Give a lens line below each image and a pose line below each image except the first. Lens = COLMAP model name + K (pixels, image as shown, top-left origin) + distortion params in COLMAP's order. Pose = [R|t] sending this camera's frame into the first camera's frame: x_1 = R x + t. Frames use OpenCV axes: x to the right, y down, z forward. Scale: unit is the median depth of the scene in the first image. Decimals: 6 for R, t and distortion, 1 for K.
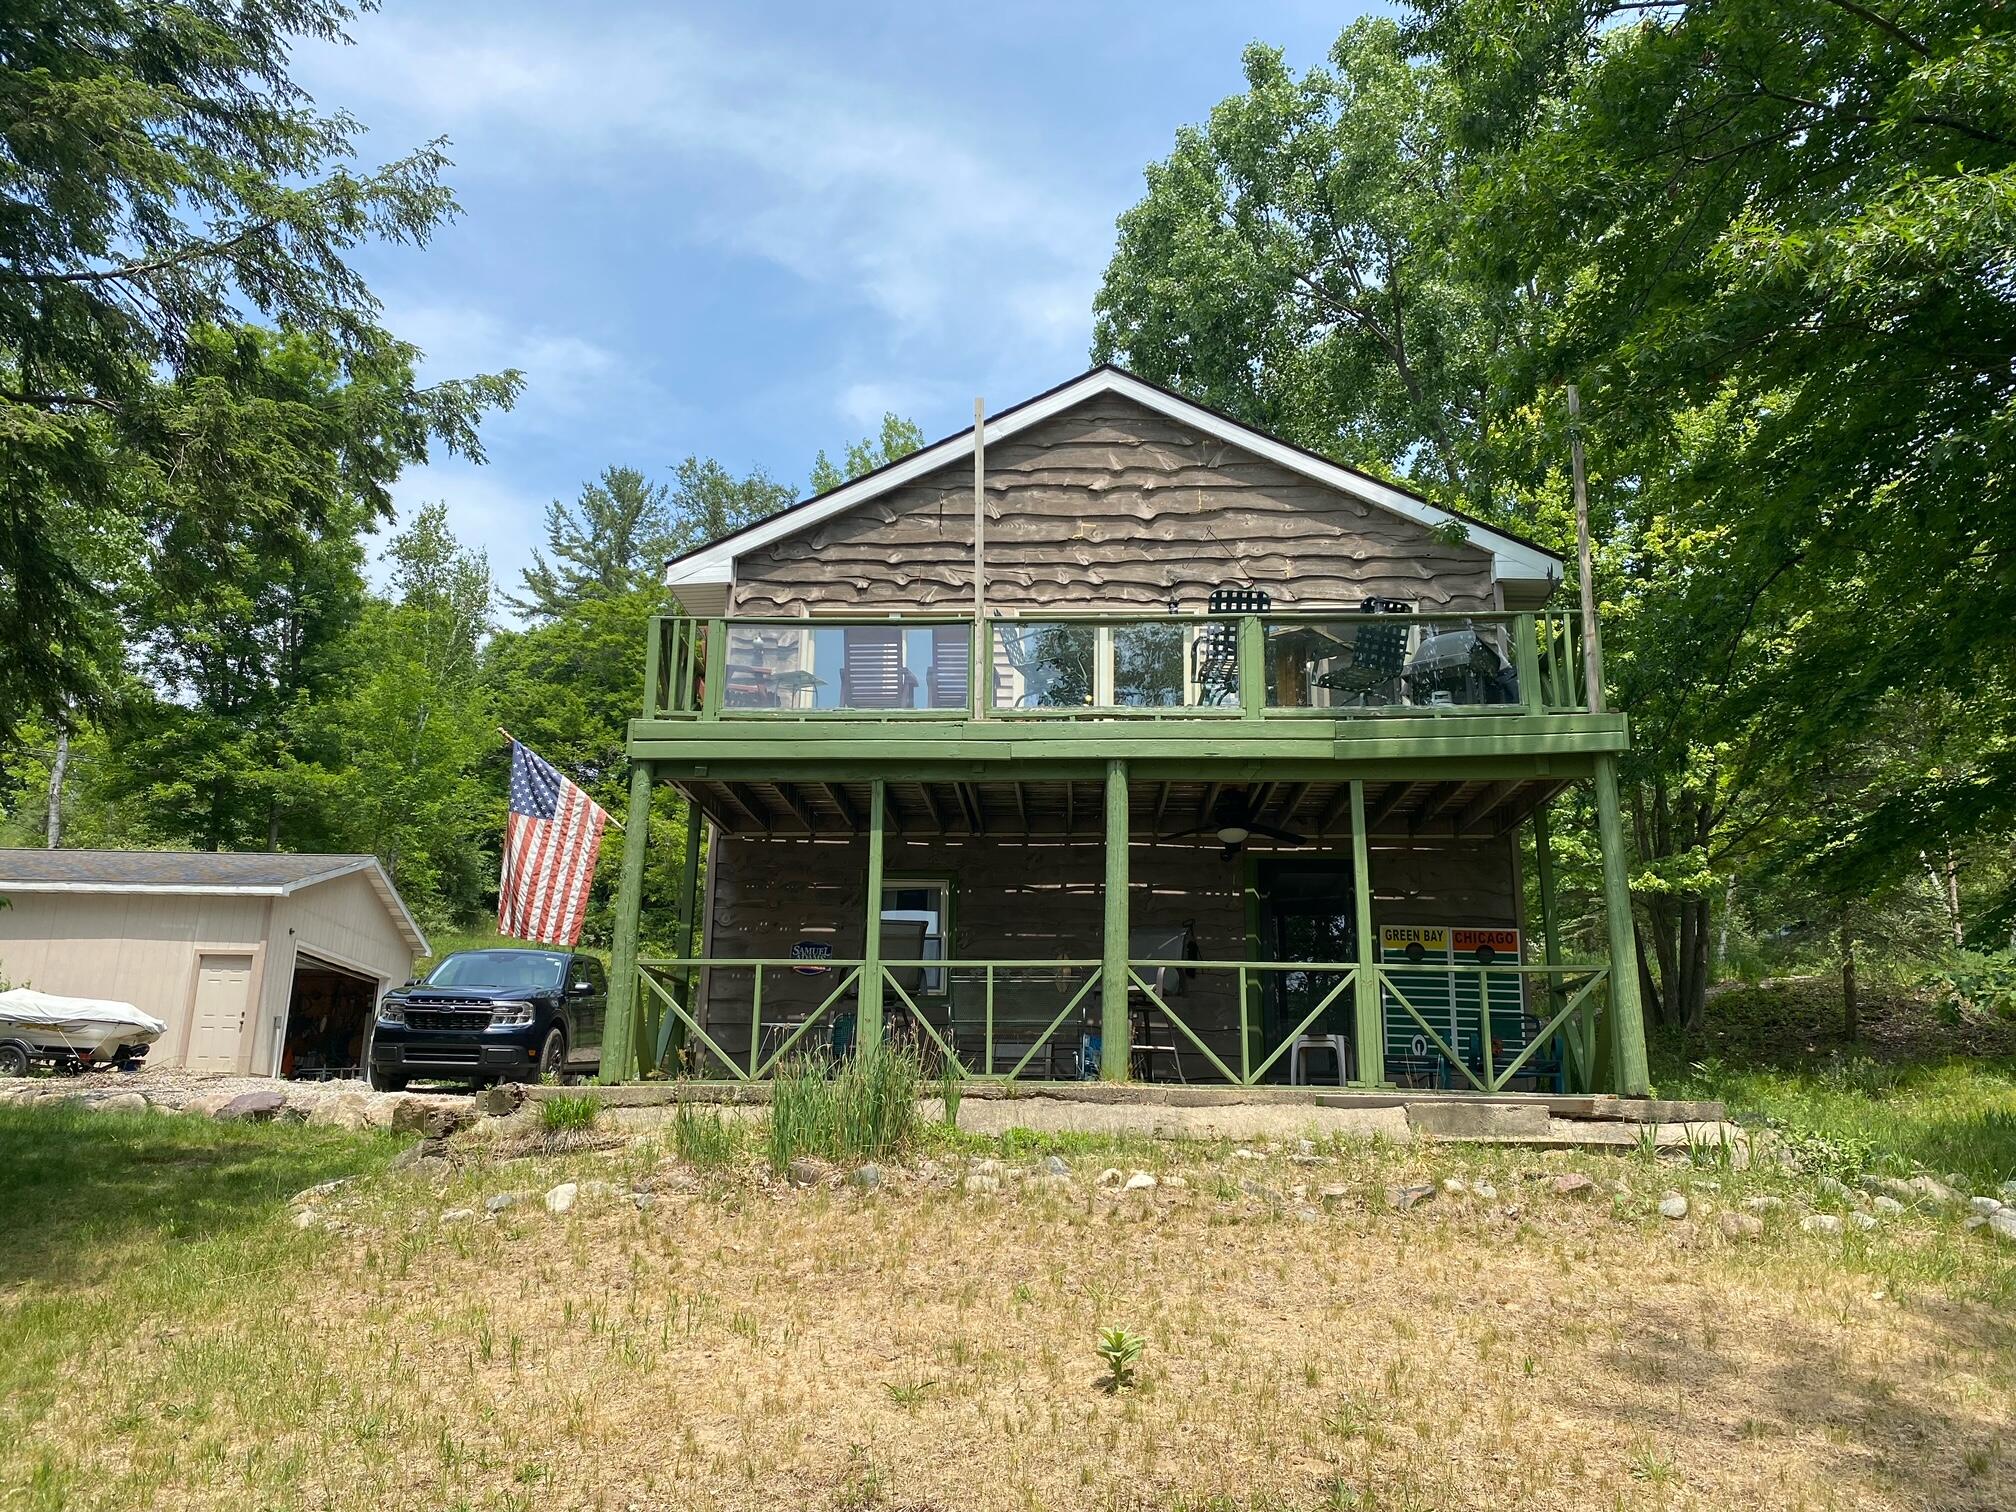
lens RADIAL K [[1531.8, 0, 1008.8], [0, 1531.8, 754.9], [0, 0, 1]] dist [0.048257, -0.071173]
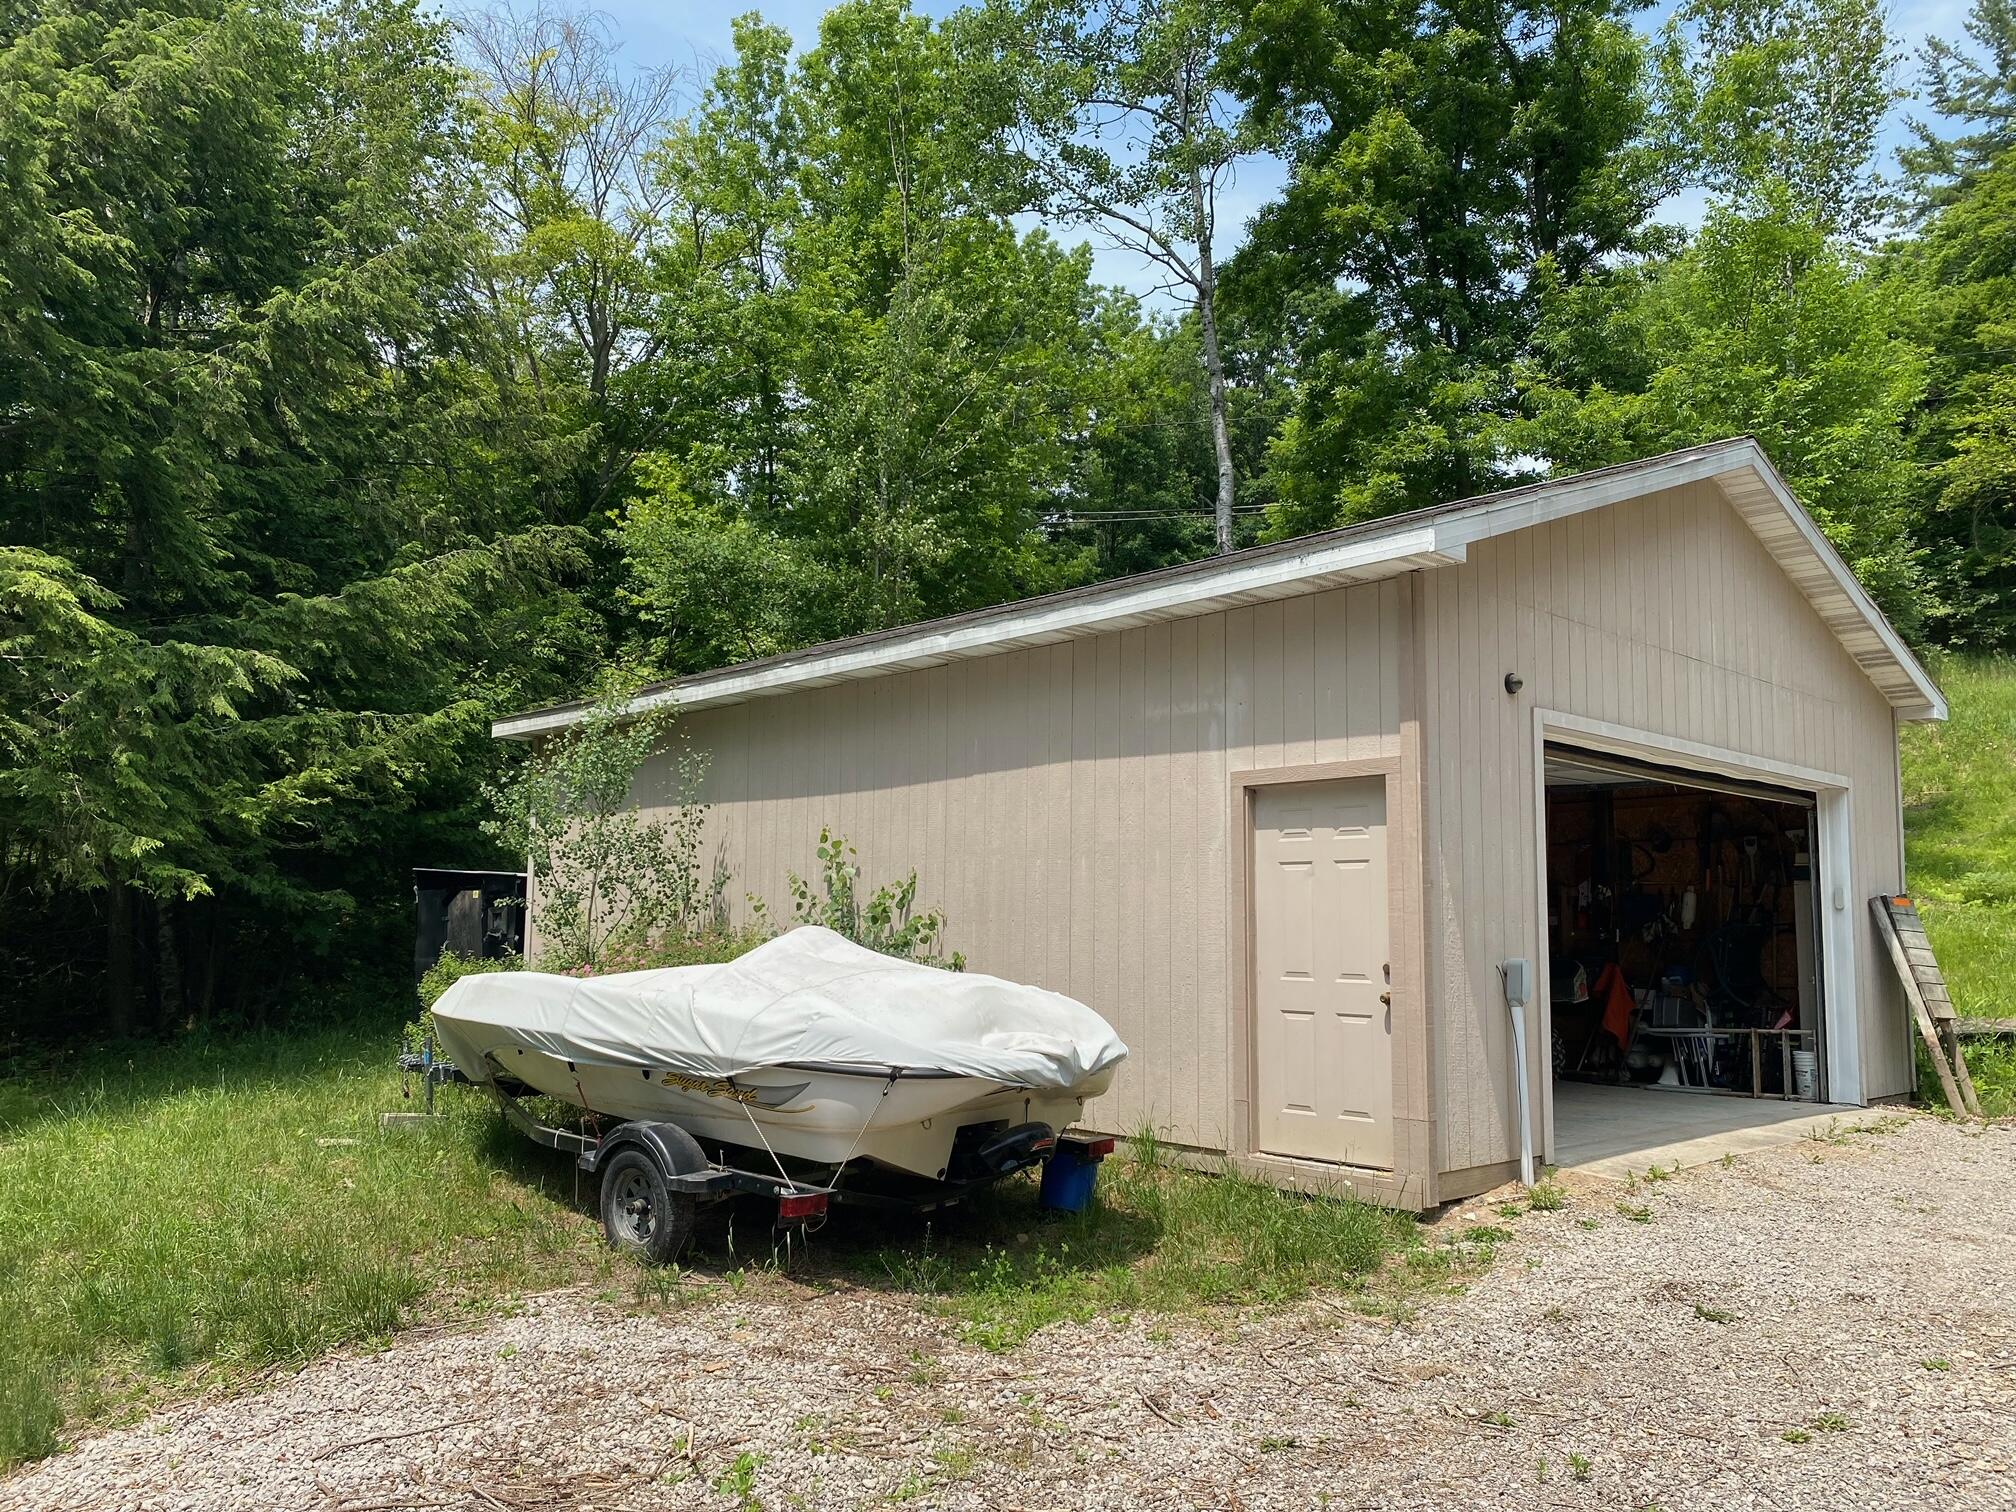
lens RADIAL K [[1531.8, 0, 975.2], [0, 1531.8, 802.8], [0, 0, 1]] dist [0.048257, -0.071173]
pose [[0.648342, -0.076688, -0.757477, -0.560258], [0.202369, 0.976483, 0.074352, 0.171371], [0.733961, -0.201496, 0.648614, 1.322992]]
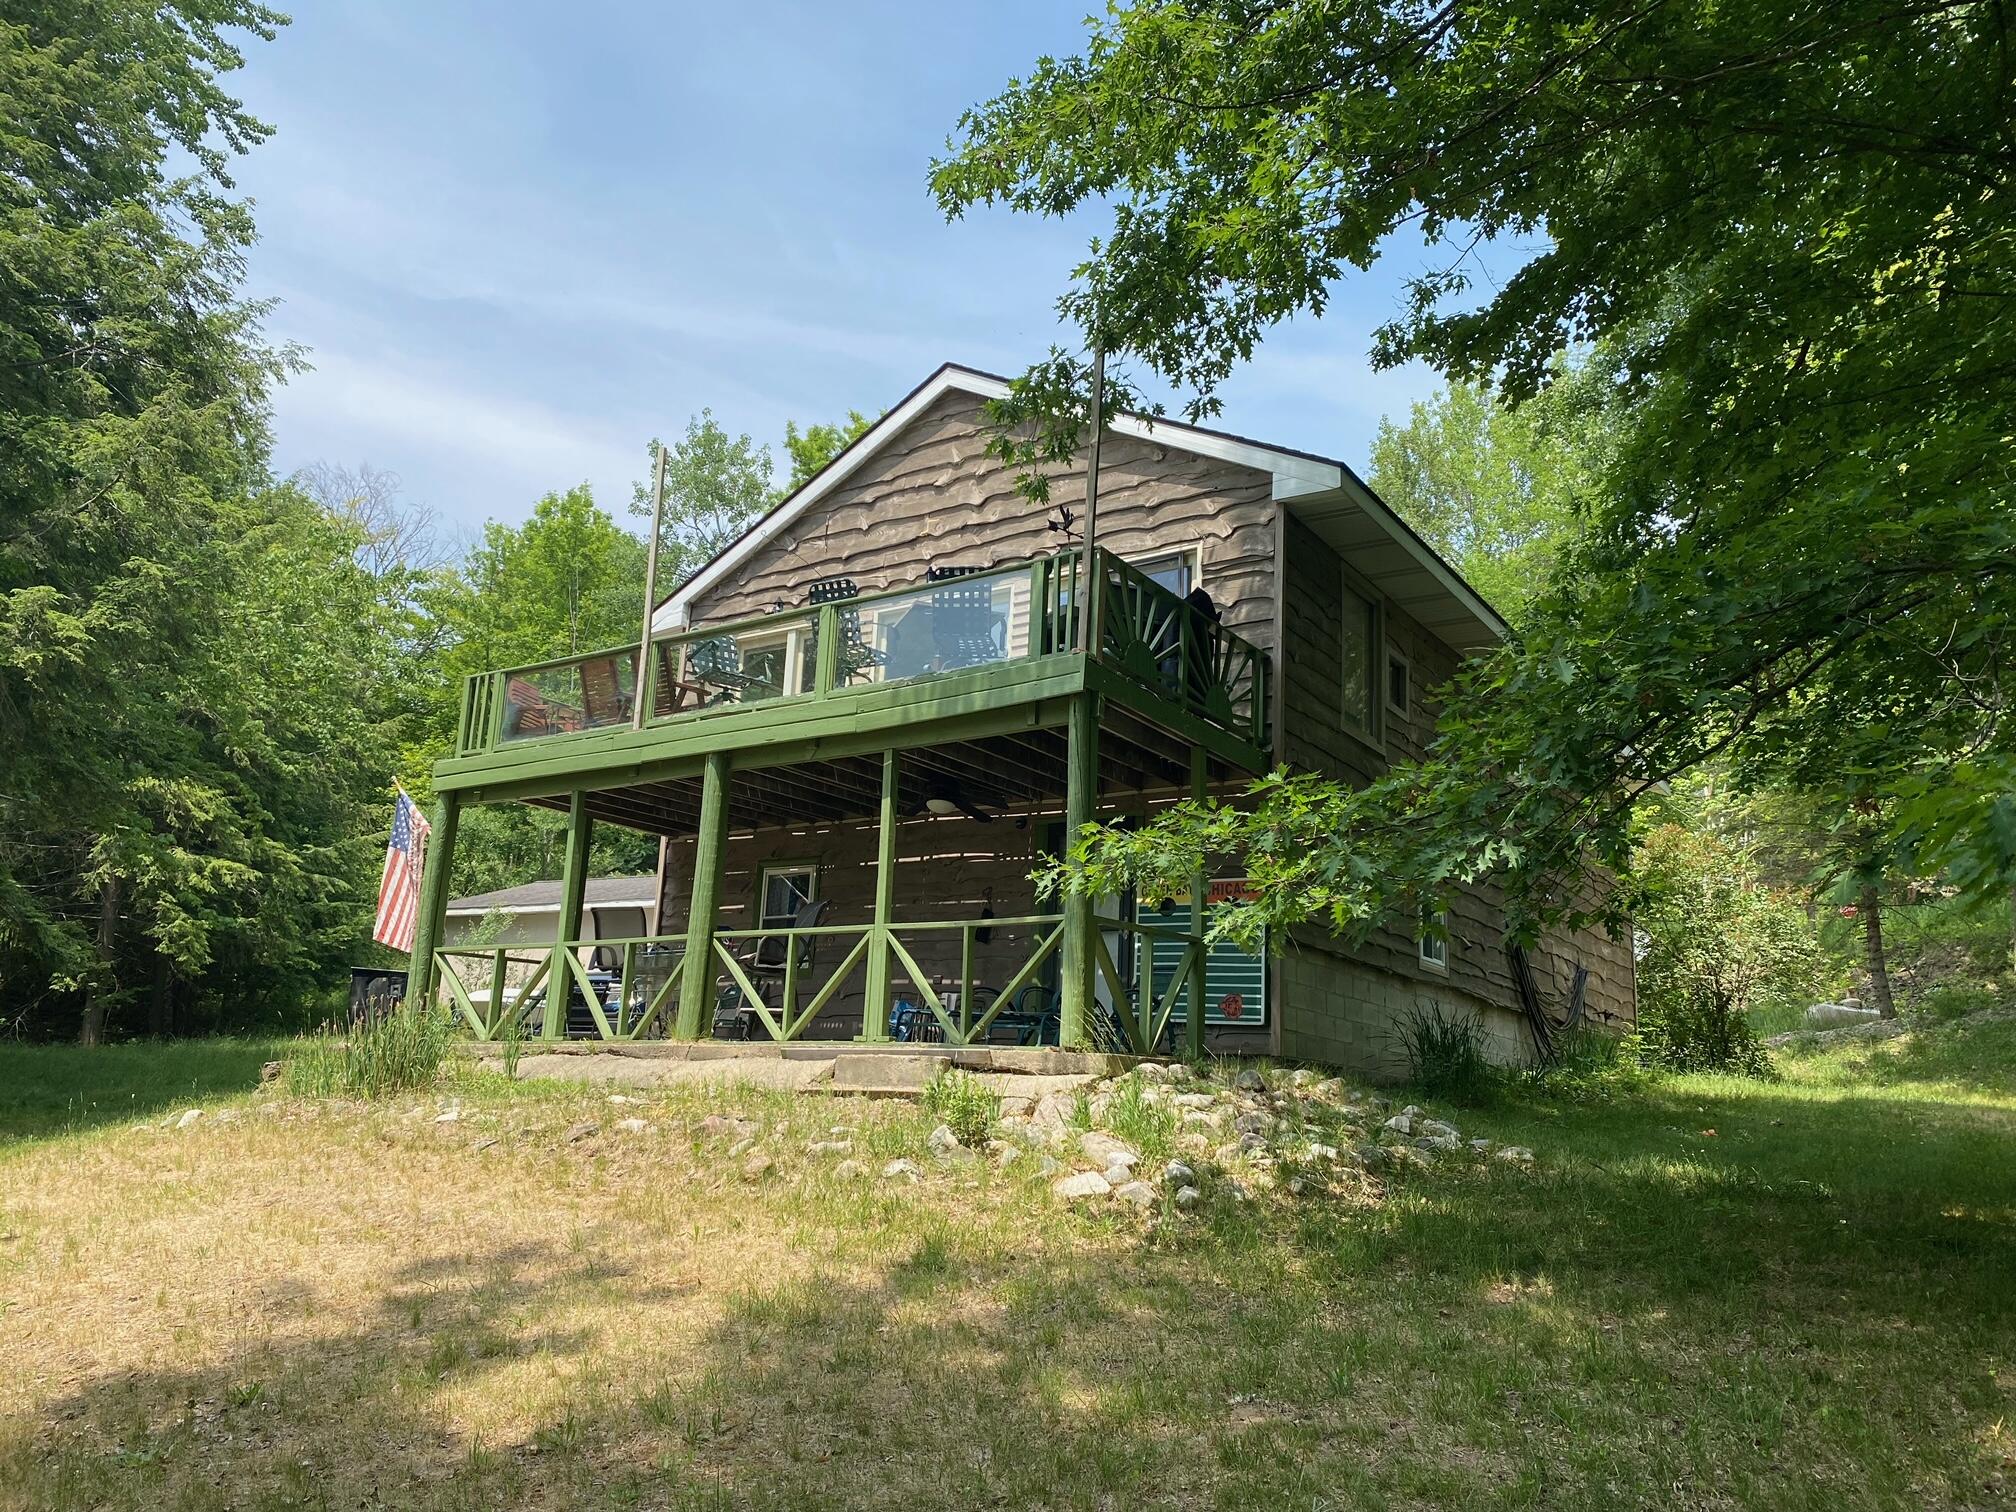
lens RADIAL K [[1531.8, 0, 1002.9], [0, 1531.8, 768.0], [0, 0, 1]] dist [0.048257, -0.071173]
pose [[0.844967, -0.098682, -0.525635, 0.635659], [0.108325, 0.994037, -0.012485, 0.038318], [0.523733, -0.046390, 0.850619, 0.119679]]
